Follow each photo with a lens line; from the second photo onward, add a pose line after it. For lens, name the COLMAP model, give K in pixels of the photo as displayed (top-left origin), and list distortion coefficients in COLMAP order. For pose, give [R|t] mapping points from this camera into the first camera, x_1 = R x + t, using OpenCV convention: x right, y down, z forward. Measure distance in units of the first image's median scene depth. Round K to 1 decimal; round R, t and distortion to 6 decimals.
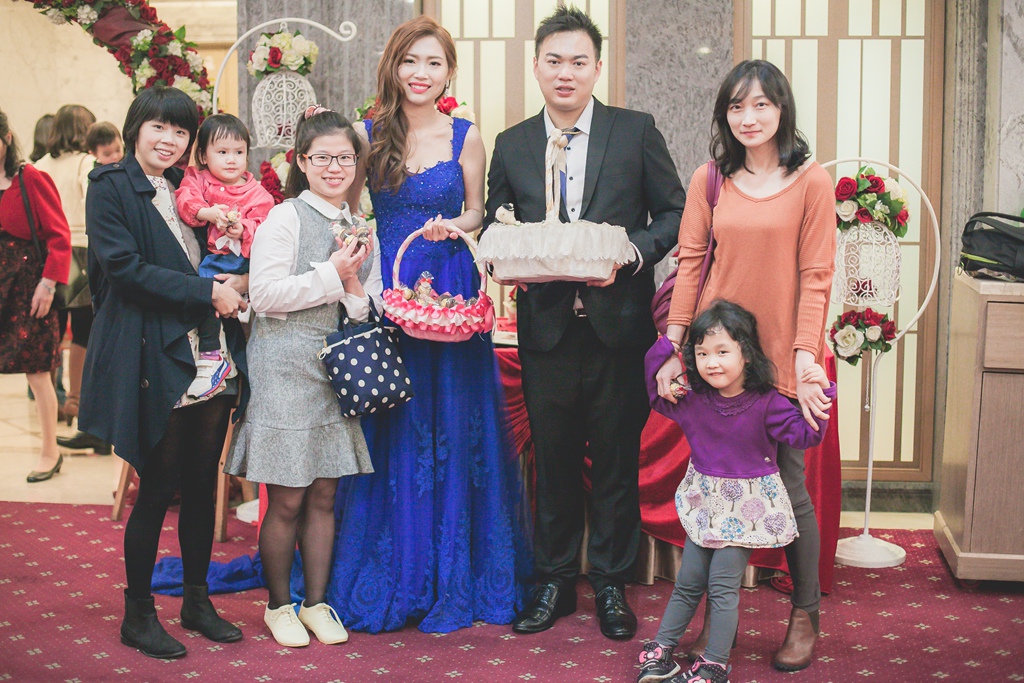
lens RADIAL K [[1508.4, 0, 525.4], [0, 1508.4, 341.1], [0, 0, 1]] dist [-0.146479, 0.123820]
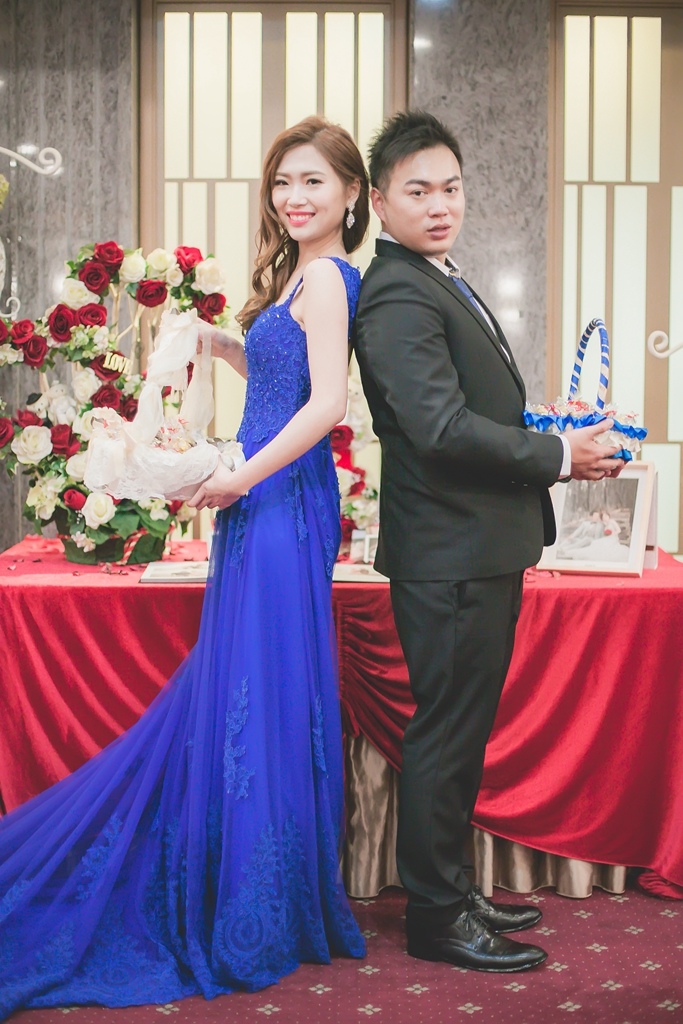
lens RADIAL K [[1601.8, 0, 354.5], [0, 1601.8, 533.4], [0, 0, 1]] dist [-0.152536, 0.135179]
pose [[0.990749, -0.009955, 0.135342, -0.073655], [0.012948, 0.999690, -0.021257, -0.002018], [-0.135089, 0.022813, 0.990571, 0.192819]]
